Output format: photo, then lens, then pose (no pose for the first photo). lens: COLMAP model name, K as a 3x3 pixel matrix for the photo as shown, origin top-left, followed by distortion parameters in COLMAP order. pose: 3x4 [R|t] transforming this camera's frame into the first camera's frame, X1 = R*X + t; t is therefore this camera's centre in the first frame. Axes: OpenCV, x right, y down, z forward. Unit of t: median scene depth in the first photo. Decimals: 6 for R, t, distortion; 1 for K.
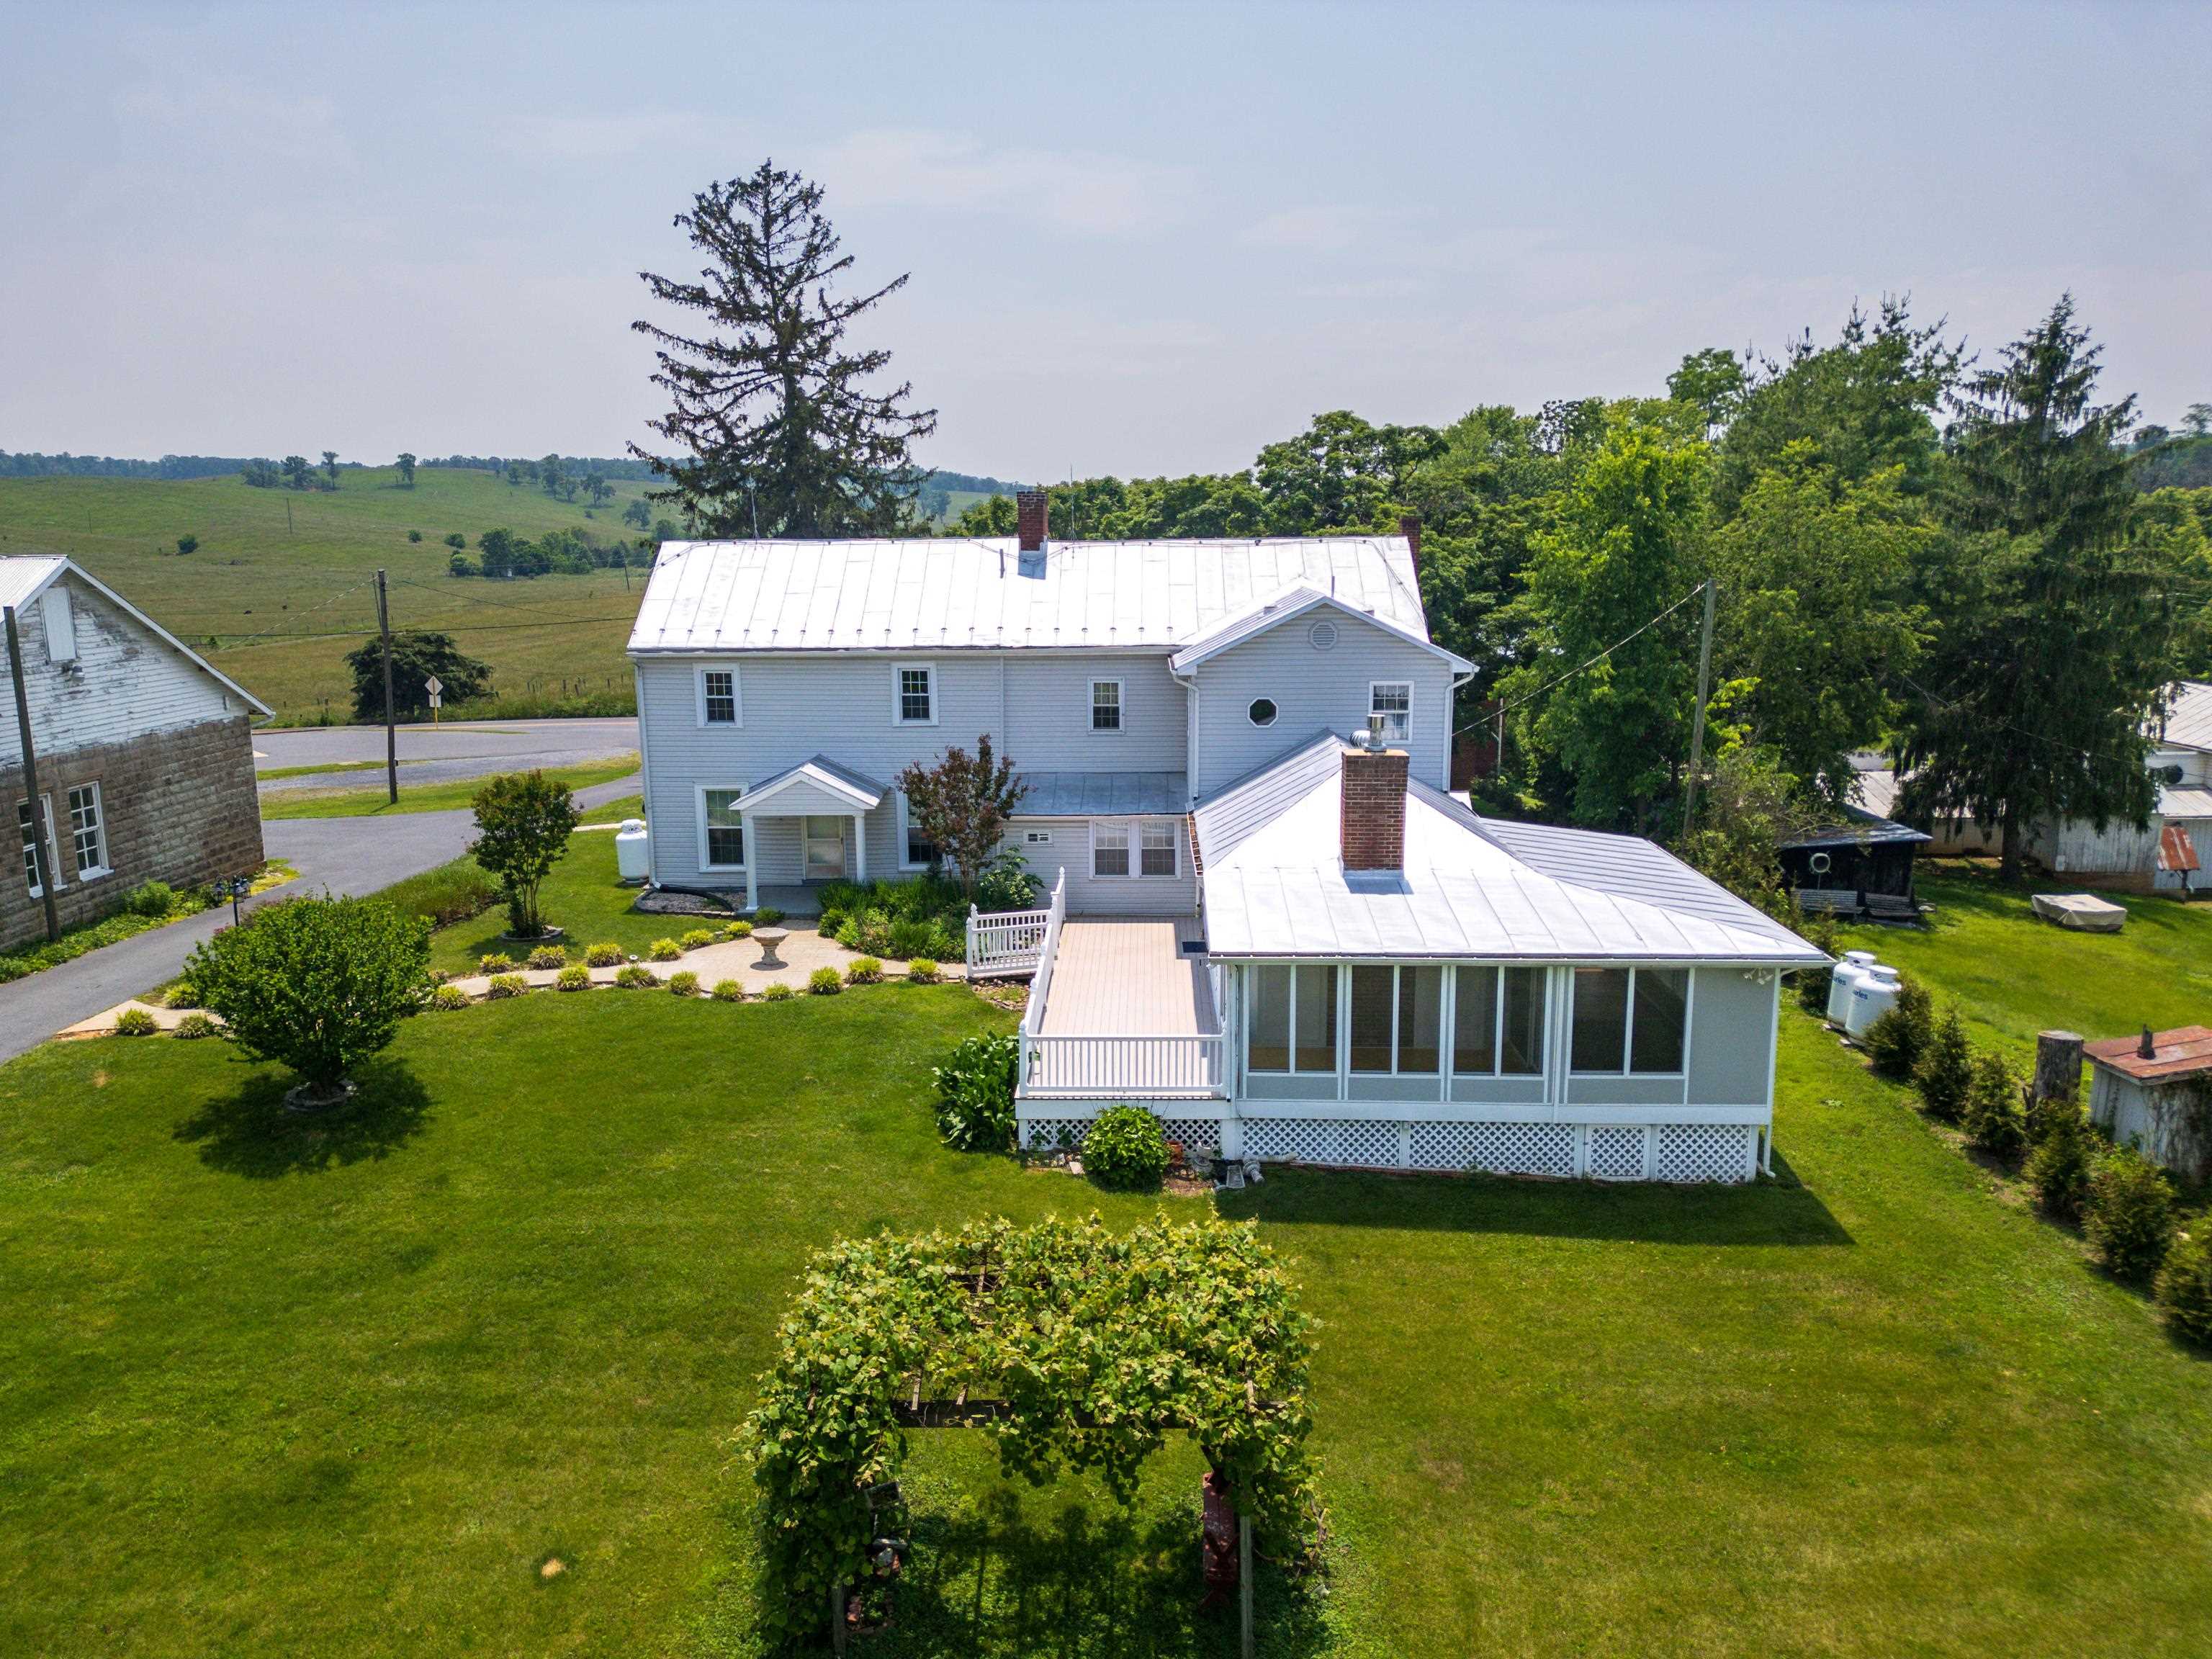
lens RADIAL K [[1569.8, 0, 1130.7], [0, 1569.8, 820.0], [0, 0, 1]] dist [0.087047, -0.100881]
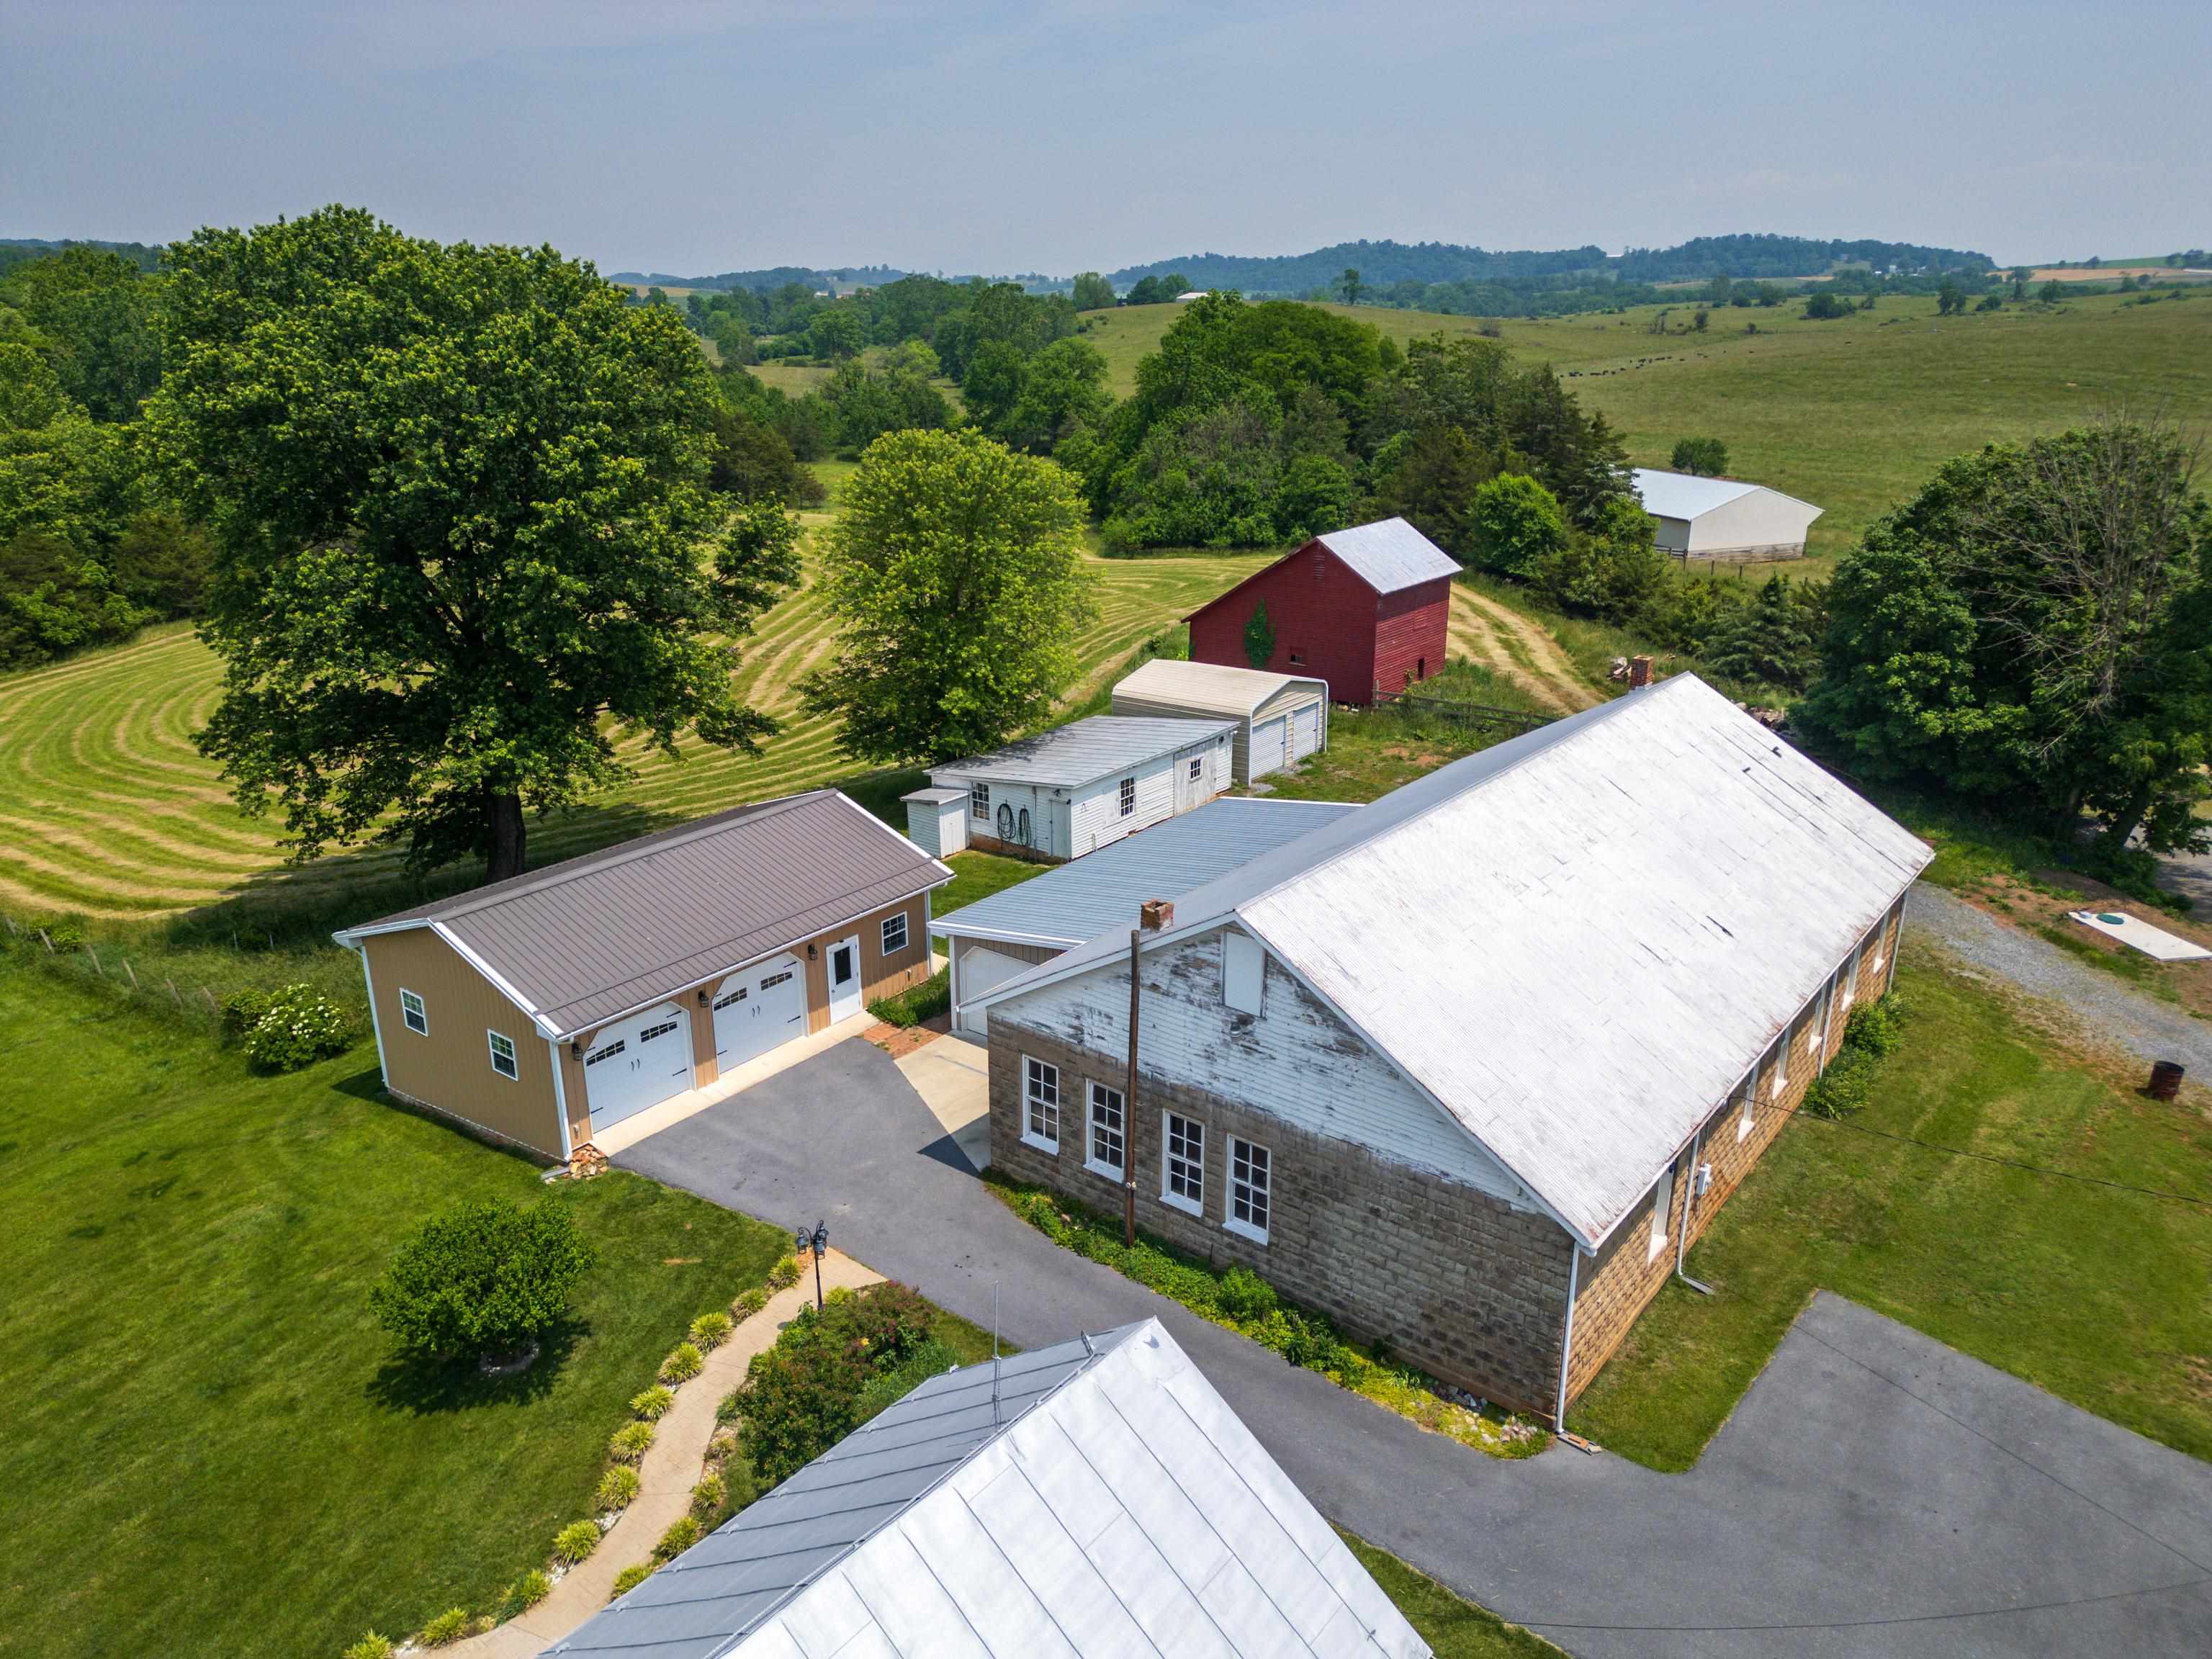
lens RADIAL K [[1566.7, 0, 1091.5], [0, 1566.7, 828.9], [0, 0, 1]] dist [0.087852, -0.092897]
pose [[-0.608253, 0.270416, -0.746259, 0.001638], [-0.133428, 0.891965, 0.431967, -0.537798], [0.782448, 0.362317, -0.506460, 1.301134]]
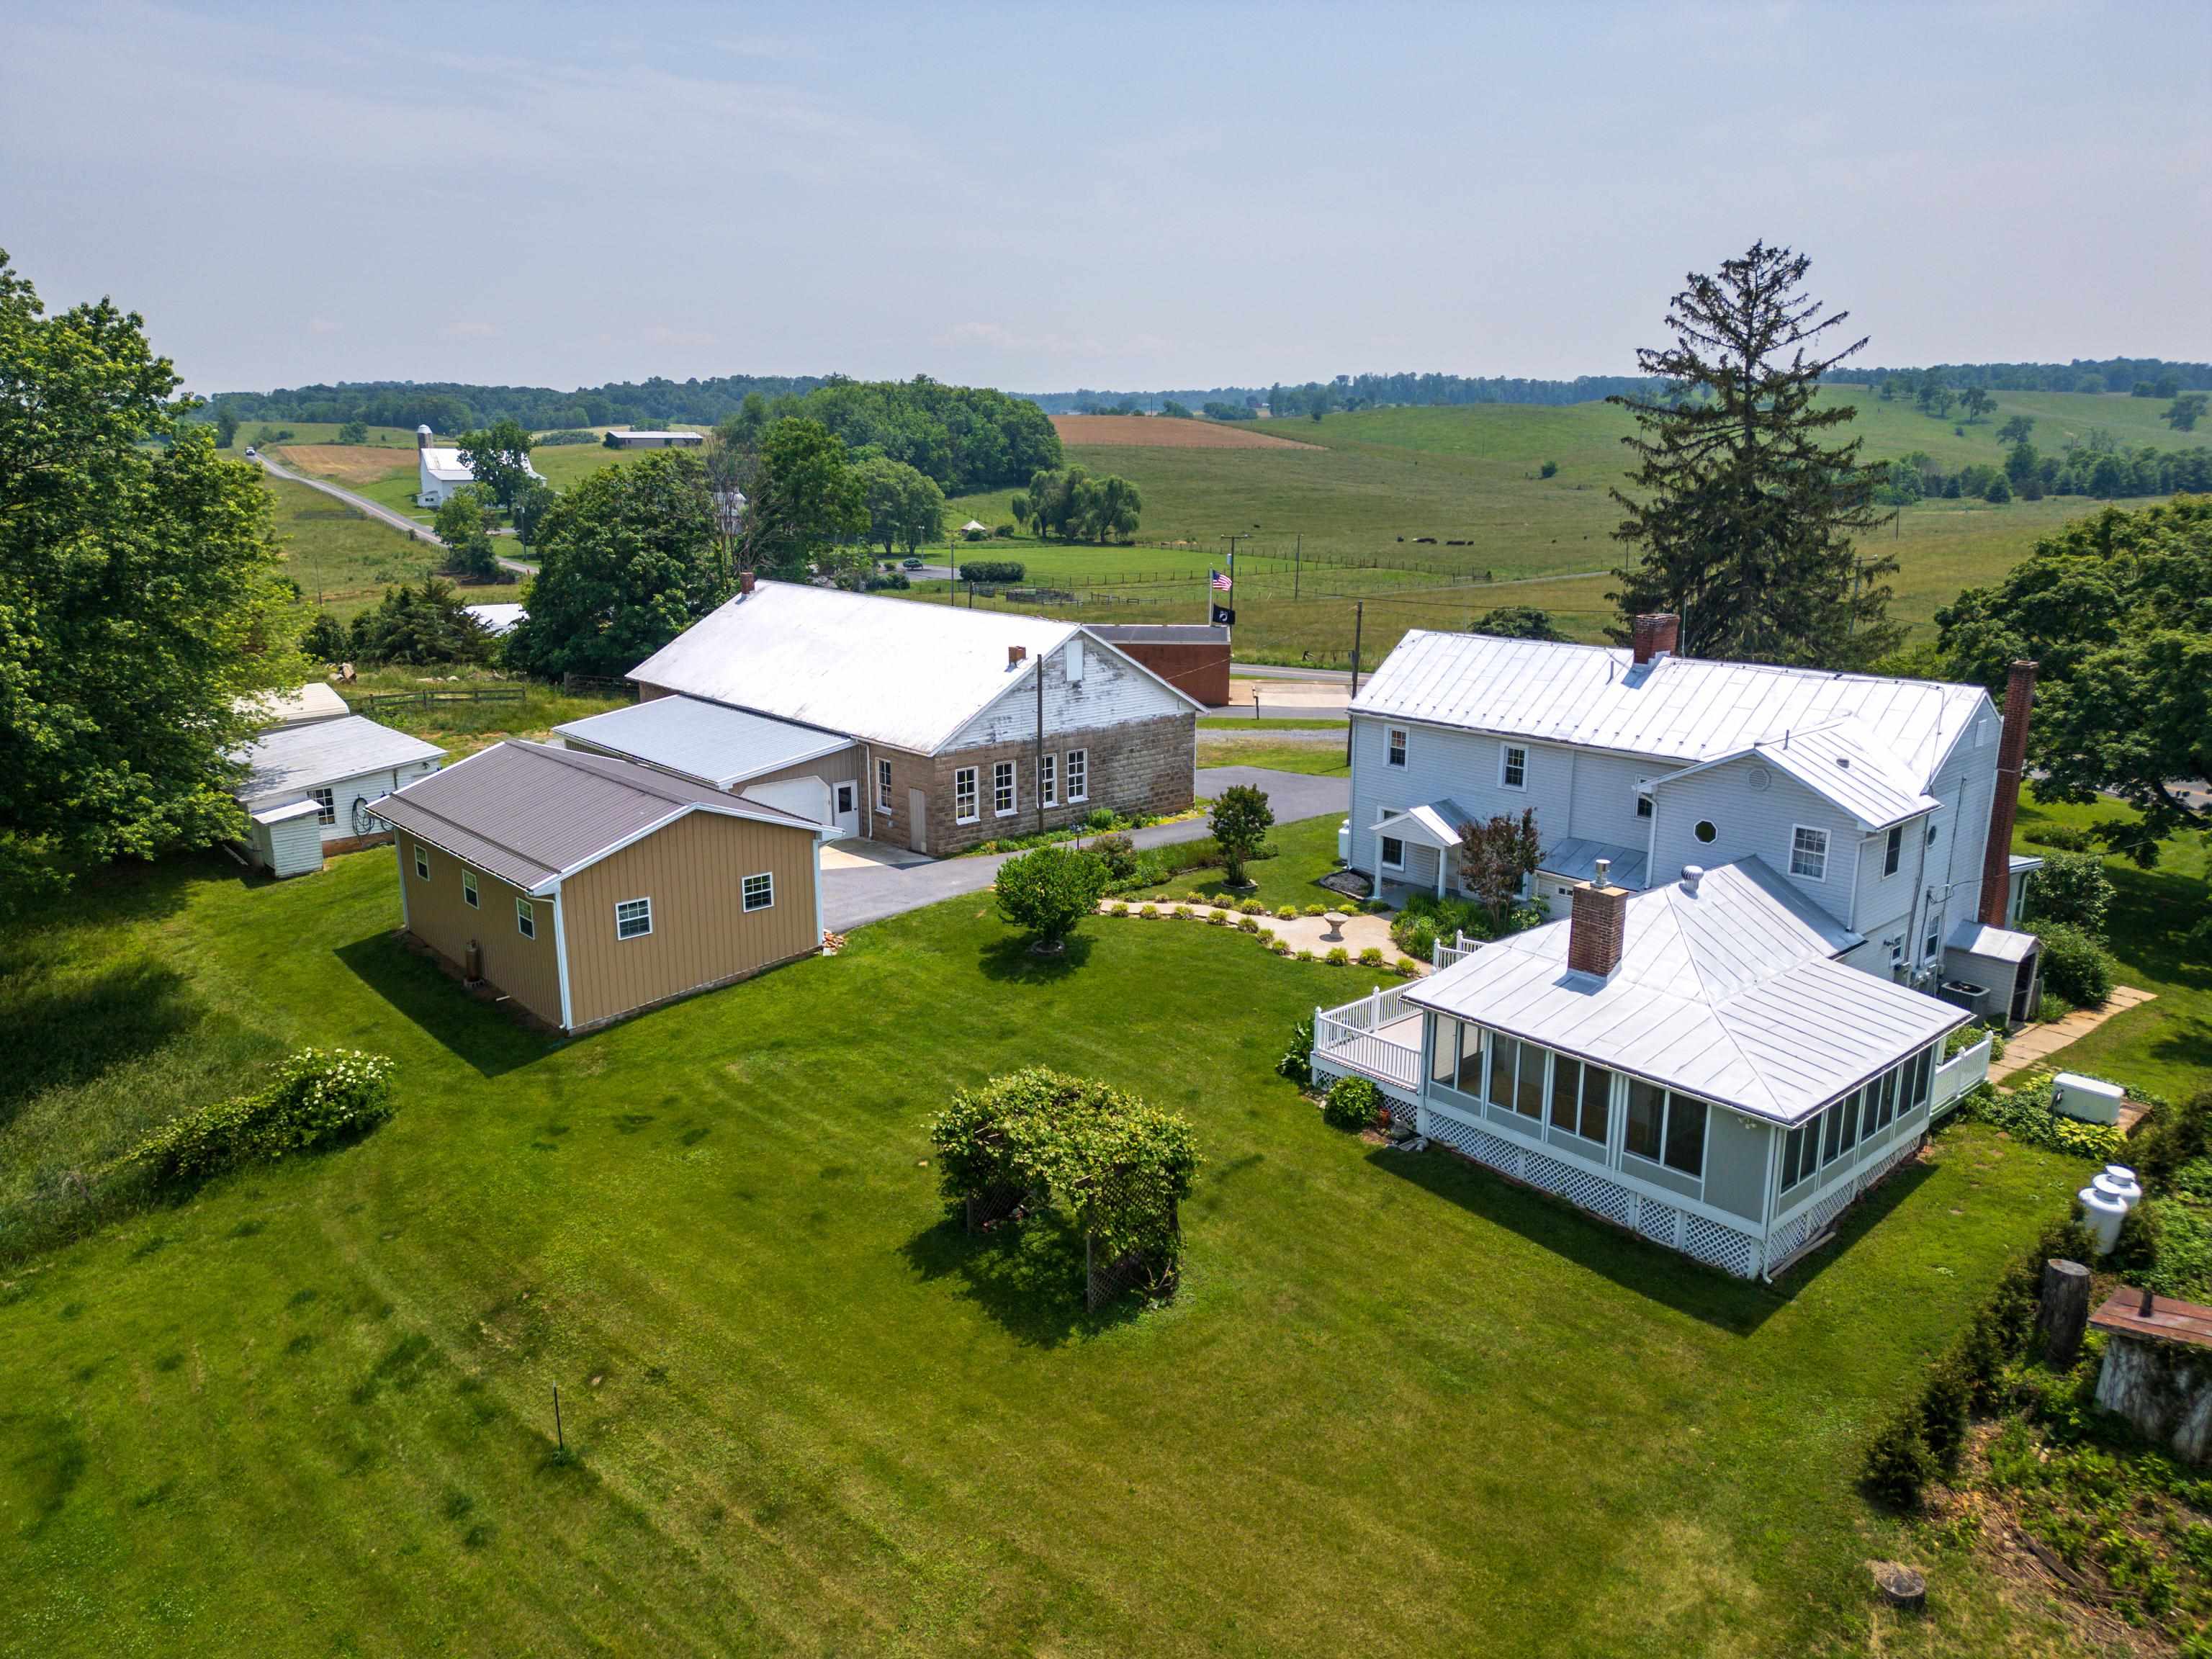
lens RADIAL K [[1566.7, 0, 1091.5], [0, 1566.7, 828.9], [0, 0, 1]] dist [0.087852, -0.092897]
pose [[0.675161, 0.183203, -0.714559, 0.617525], [-0.138929, 0.982915, 0.120736, -0.147610], [0.724470, 0.017757, 0.689078, -0.191450]]
